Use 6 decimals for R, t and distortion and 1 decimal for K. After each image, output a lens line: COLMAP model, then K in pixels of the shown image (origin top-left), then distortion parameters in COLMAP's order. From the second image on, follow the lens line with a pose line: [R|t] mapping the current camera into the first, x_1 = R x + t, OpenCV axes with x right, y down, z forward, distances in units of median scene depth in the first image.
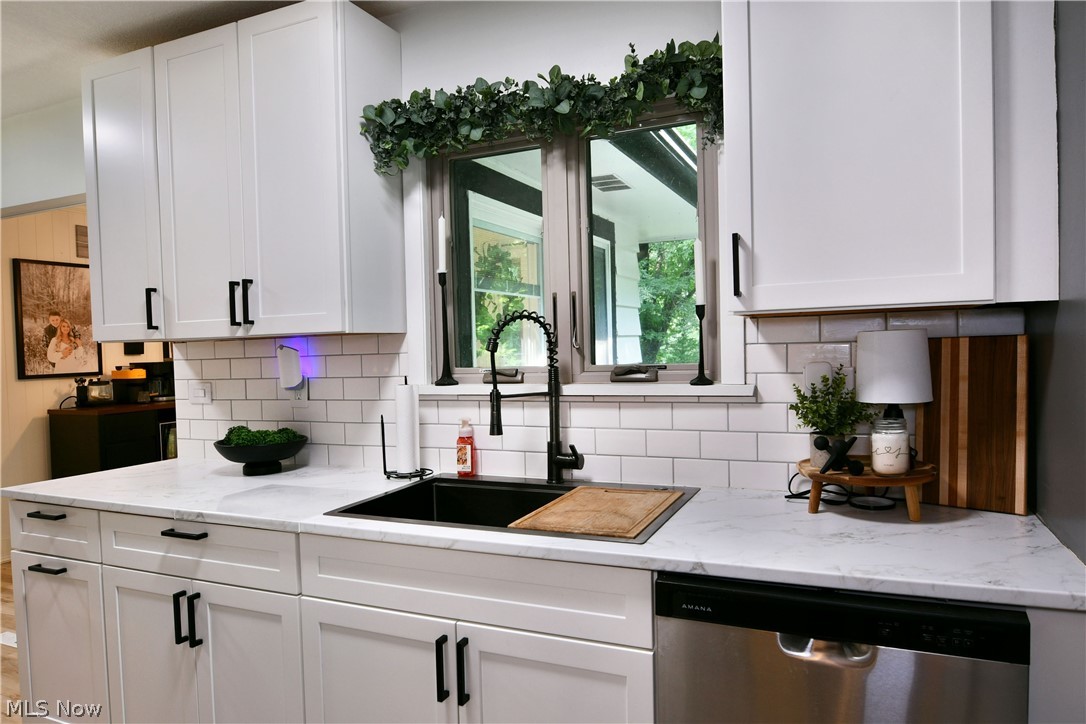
lens RADIAL K [[666.6, 0, 545.2], [0, 666.6, 369.4], [0, 0, 1]] dist [-0.024826, -0.000286]
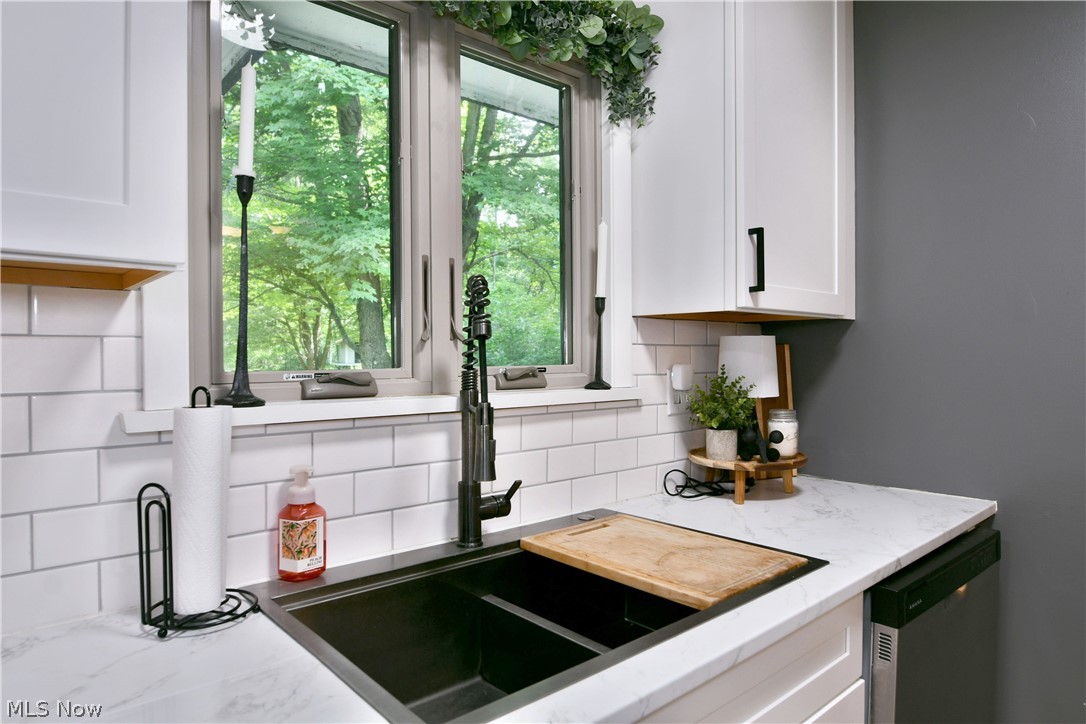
lens RADIAL K [[659.5, 0, 543.1], [0, 659.5, 349.0], [0, 0, 1]] dist [-0.018704, -0.003603]
pose [[0.423728, 0.039731, 0.904918, -0.576323], [0.022006, 0.998291, -0.054135, 0.016041], [-0.905522, 0.042852, 0.422130, 0.696866]]
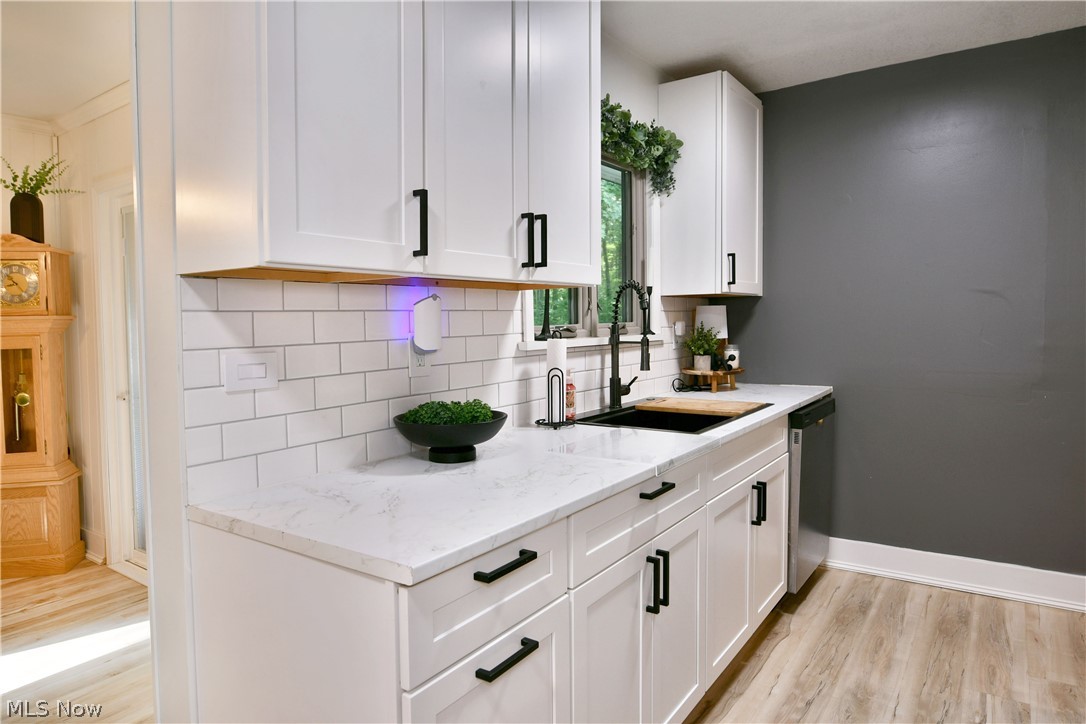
lens RADIAL K [[659.5, 0, 543.1], [0, 659.5, 349.0], [0, 0, 1]] dist [-0.018704, -0.003603]
pose [[0.204633, -0.013080, 0.978751, -1.423267], [0.050913, 0.998699, 0.002702, 0.040839], [-0.977514, 0.049278, 0.205033, 0.920333]]
